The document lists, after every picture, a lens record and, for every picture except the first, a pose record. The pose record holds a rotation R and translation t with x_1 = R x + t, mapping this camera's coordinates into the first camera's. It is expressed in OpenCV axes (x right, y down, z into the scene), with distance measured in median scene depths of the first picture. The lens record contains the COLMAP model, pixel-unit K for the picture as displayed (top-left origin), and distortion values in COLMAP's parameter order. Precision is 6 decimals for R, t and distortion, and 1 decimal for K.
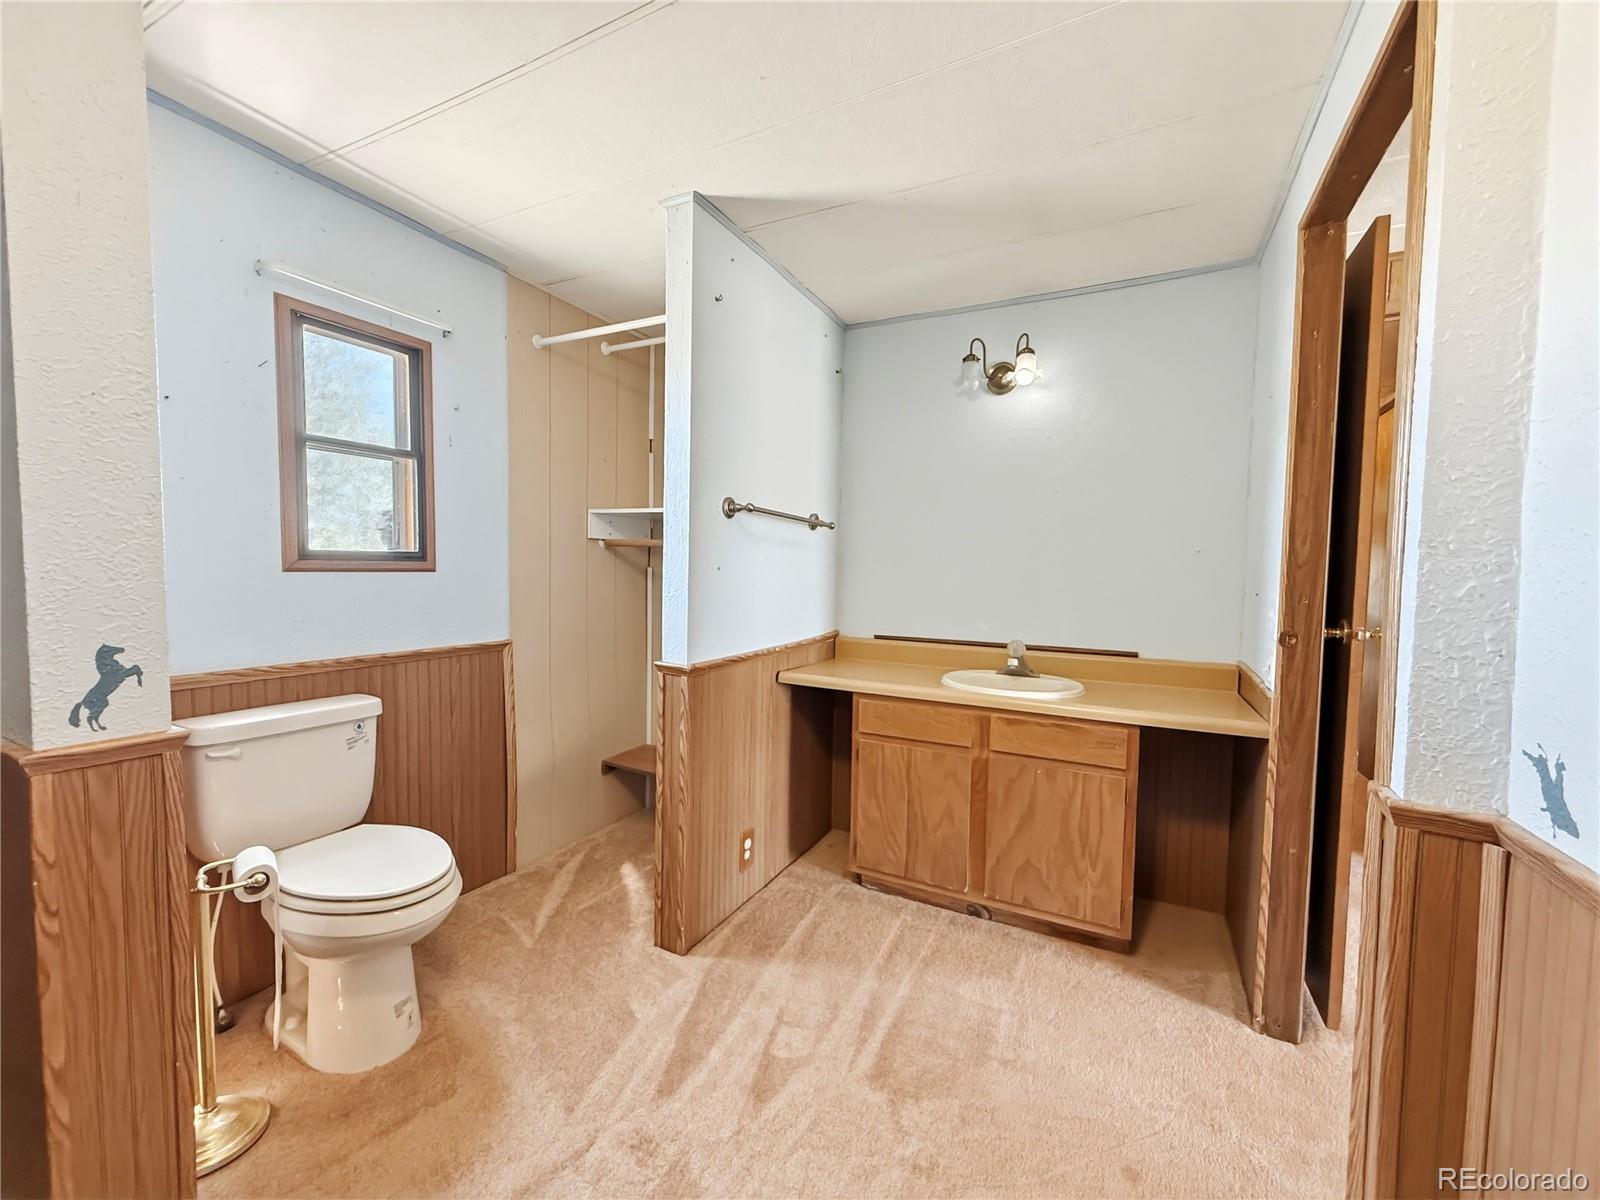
lens RADIAL K [[639.3, 0, 797.5], [0, 639.3, 597.0], [0, 0, 1]] dist [0.000695, -0.000156]
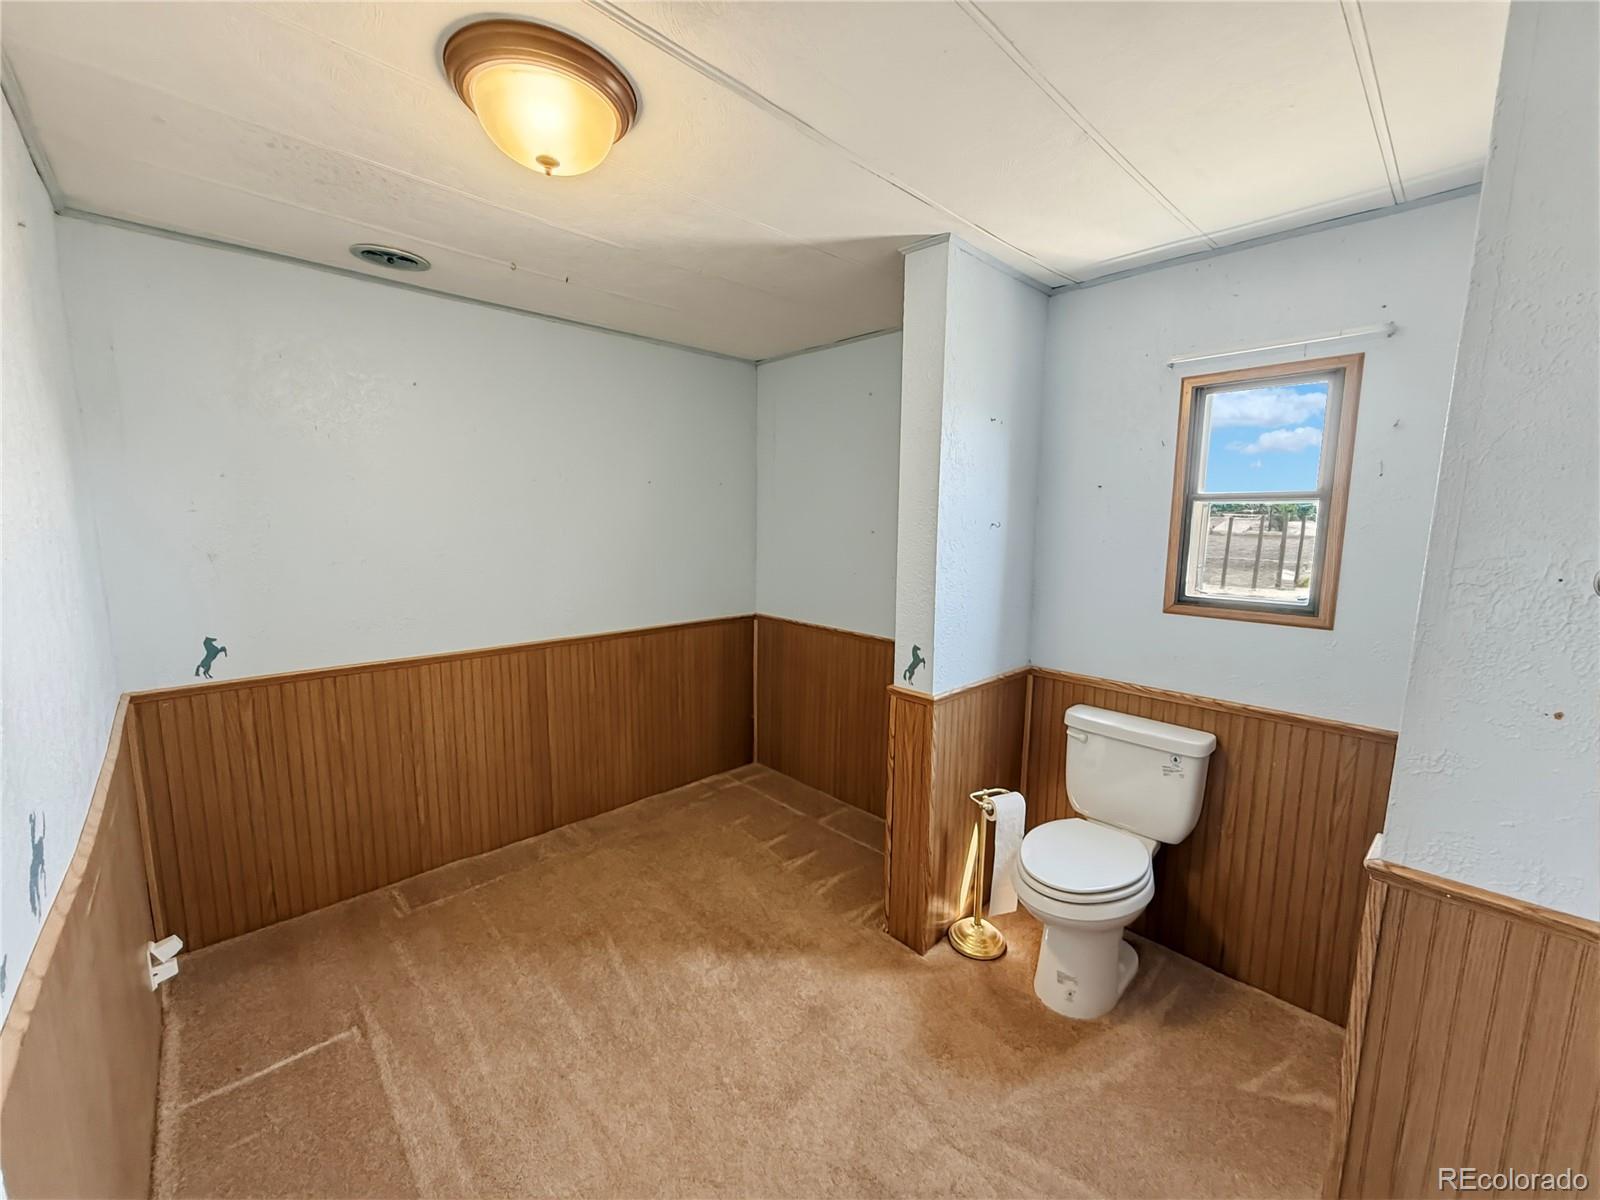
lens RADIAL K [[639.3, 0, 807.1], [0, 639.3, 599.3], [0, 0, 1]] dist [0.000695, -0.000156]
pose [[-0.317142, 0.101897, -0.942888, 0.541304], [-0.060964, 0.989965, 0.127489, -0.177547], [0.946417, 0.097914, -0.307748, 0.736740]]
